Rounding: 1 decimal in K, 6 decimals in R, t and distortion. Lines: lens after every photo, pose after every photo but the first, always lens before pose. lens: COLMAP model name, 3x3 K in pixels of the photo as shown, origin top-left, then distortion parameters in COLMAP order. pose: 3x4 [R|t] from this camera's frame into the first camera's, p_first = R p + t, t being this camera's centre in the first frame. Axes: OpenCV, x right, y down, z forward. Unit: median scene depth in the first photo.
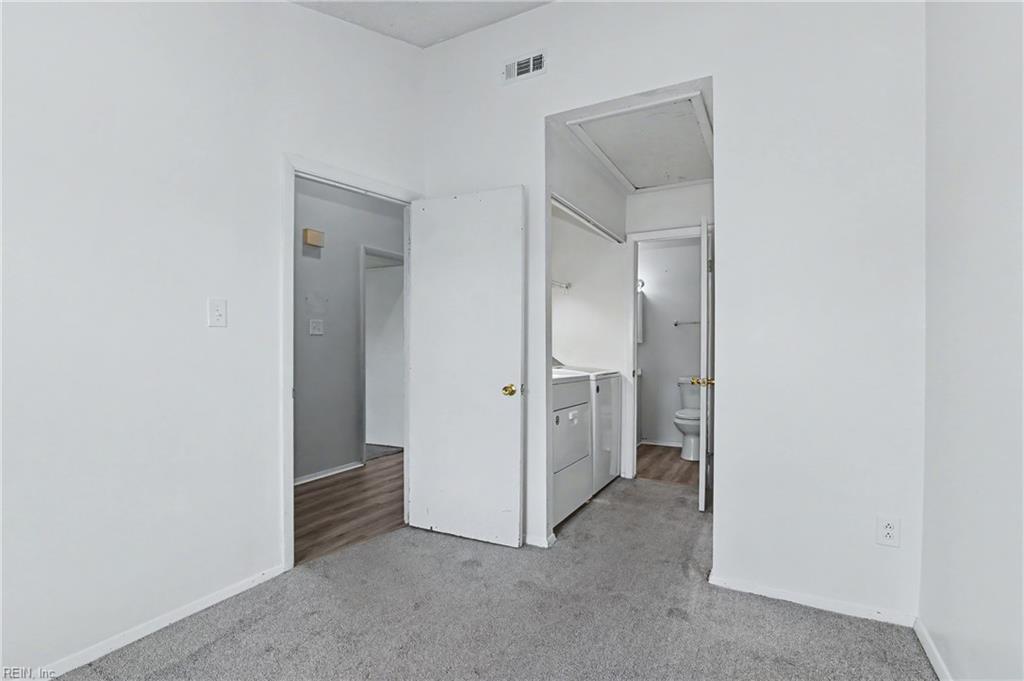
lens RADIAL K [[475.8, 0, 511.6], [0, 475.8, 340.7], [0, 0, 1]] dist [-0.018940, 0.002122]
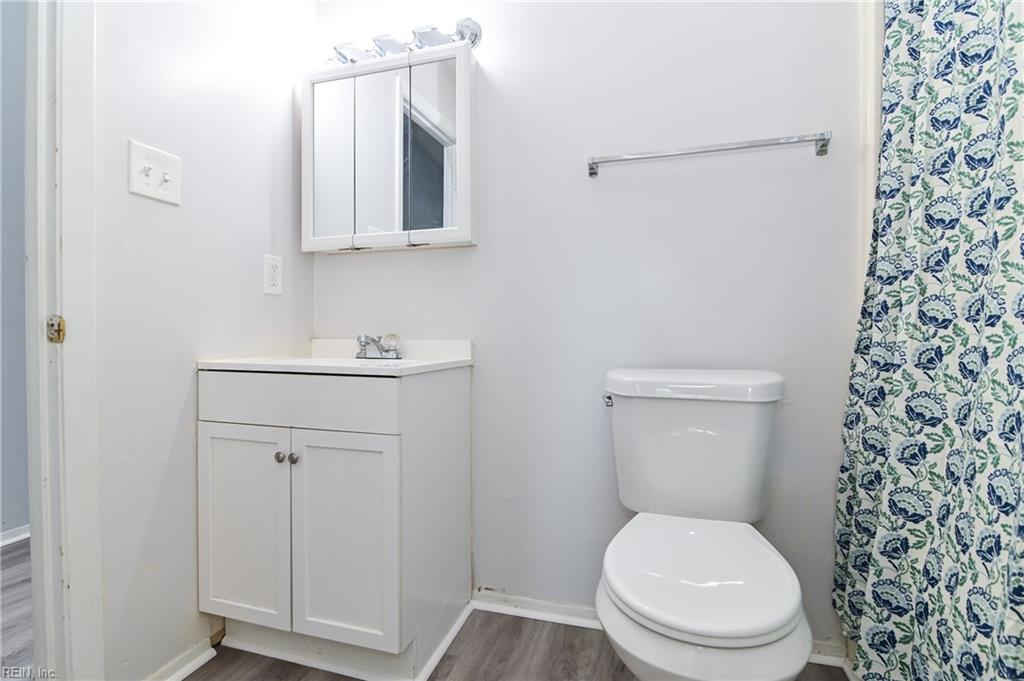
lens RADIAL K [[475.8, 0, 515.7], [0, 475.8, 337.0], [0, 0, 1]] dist [-0.018940, 0.002122]
pose [[0.971941, -0.002447, 0.235212, 0.377477], [-0.002400, 0.999791, 0.020318, 0.082569], [-0.235212, -0.020312, 0.971732, 1.171455]]
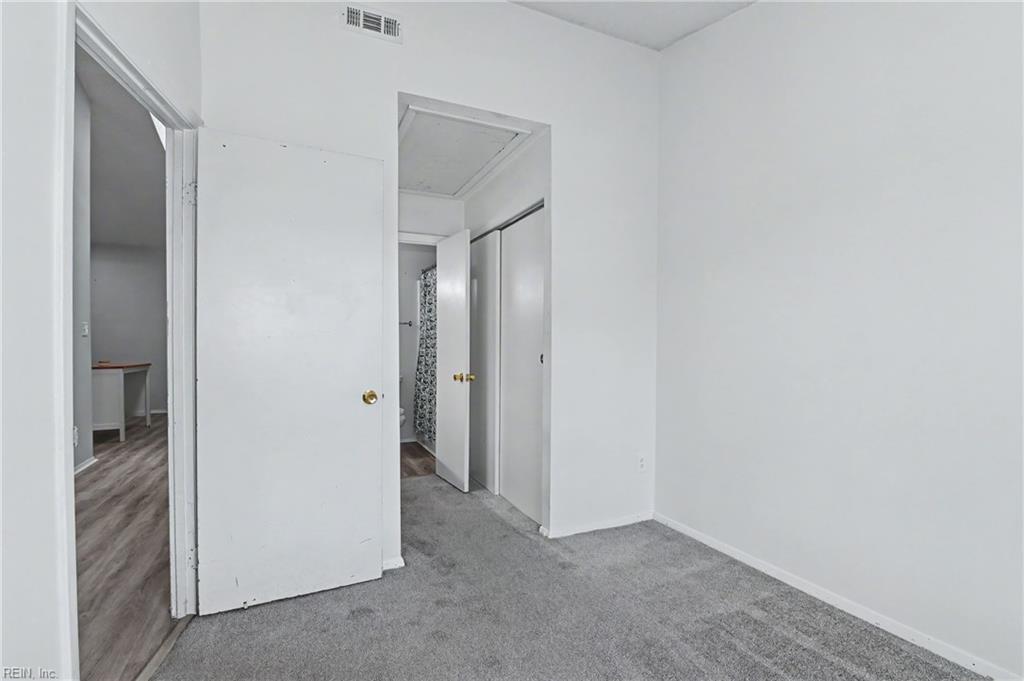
lens RADIAL K [[475.8, 0, 509.8], [0, 475.8, 346.6], [0, 0, 1]] dist [-0.018940, 0.002122]
pose [[0.601162, -0.002825, 0.799122, -0.404908], [-0.007563, 0.999929, 0.009224, 0.001653], [-0.799091, -0.011589, 0.601098, 0.220605]]
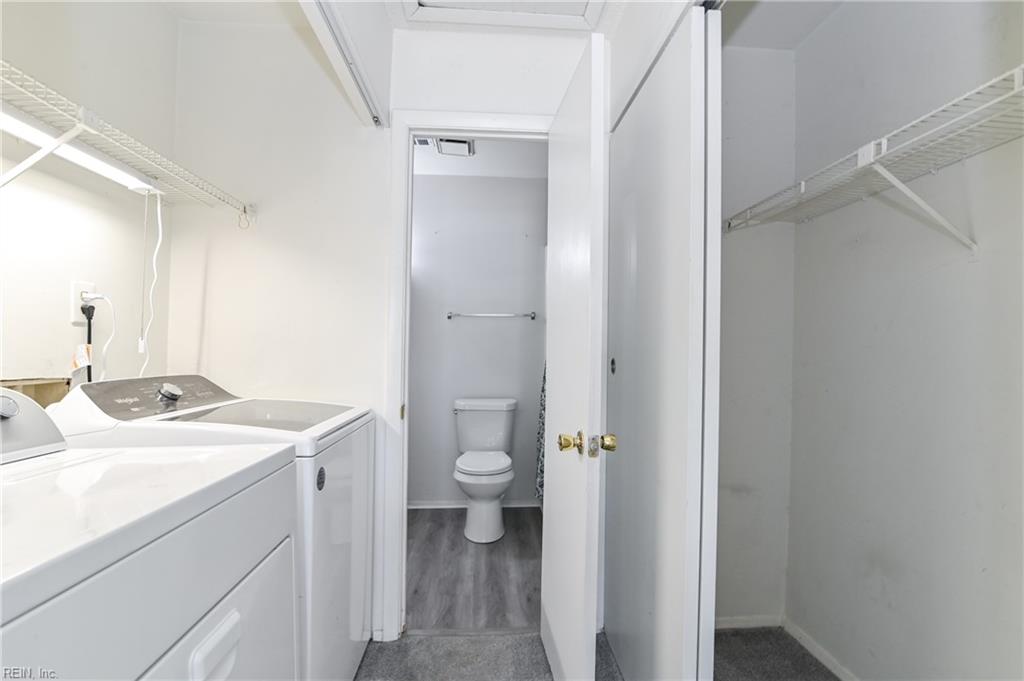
lens RADIAL K [[475.8, 0, 509.5], [0, 475.8, 348.0], [0, 0, 1]] dist [-0.018940, 0.002122]
pose [[0.847061, 0.008151, 0.531433, 0.114634], [-0.014022, 0.999877, 0.007014, 0.002986], [-0.531311, -0.013393, 0.847071, 0.642212]]
